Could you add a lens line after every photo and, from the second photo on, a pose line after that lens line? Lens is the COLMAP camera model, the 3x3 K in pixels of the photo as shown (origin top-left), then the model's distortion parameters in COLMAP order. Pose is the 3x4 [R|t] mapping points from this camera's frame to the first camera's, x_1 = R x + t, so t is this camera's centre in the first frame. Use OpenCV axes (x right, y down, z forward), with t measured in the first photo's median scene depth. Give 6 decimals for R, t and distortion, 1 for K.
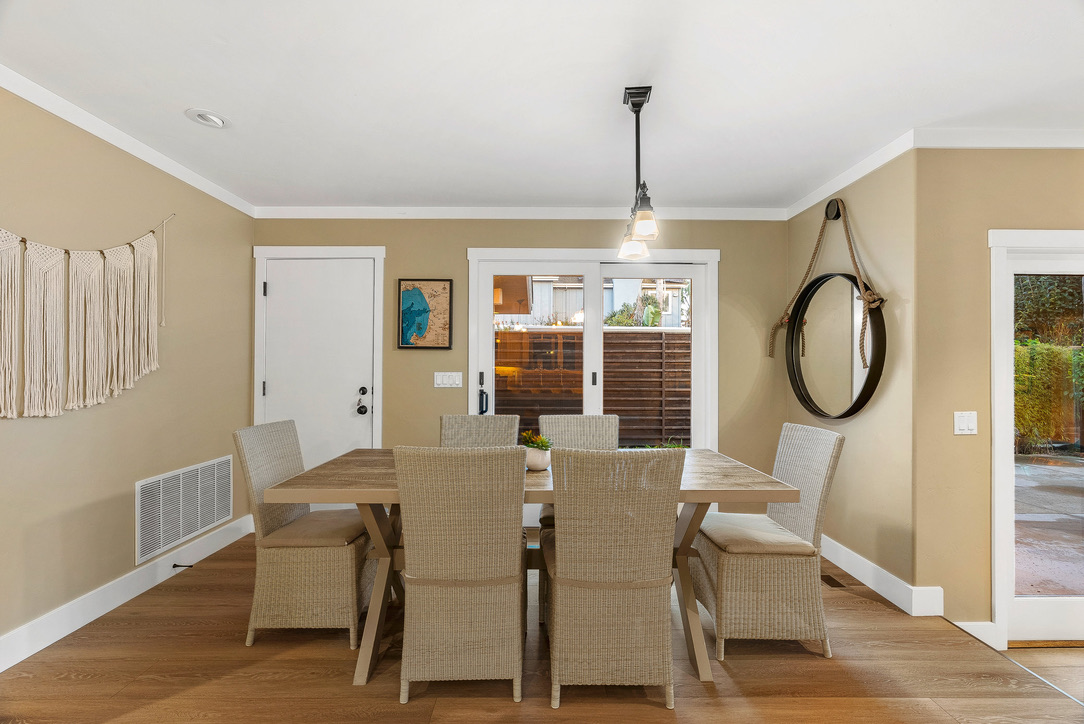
lens RADIAL K [[485.3, 0, 542.0], [0, 485.3, 364.2], [0, 0, 1]] dist [-0.006758, 0.003500]
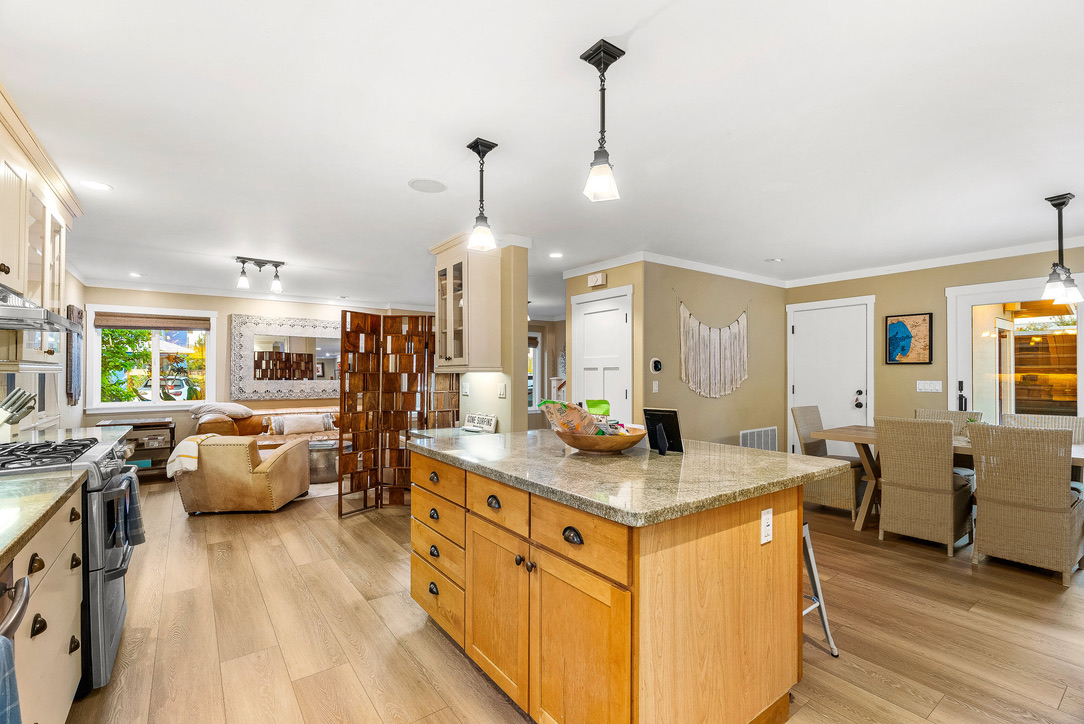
lens RADIAL K [[485.3, 0, 541.5], [0, 485.3, 366.1], [0, 0, 1]] dist [-0.006758, 0.003500]
pose [[0.588975, -0.011906, -0.808063, 0.268239], [0.008641, 0.999927, -0.008435, -0.023123], [0.808105, -0.002014, 0.589035, -0.691386]]
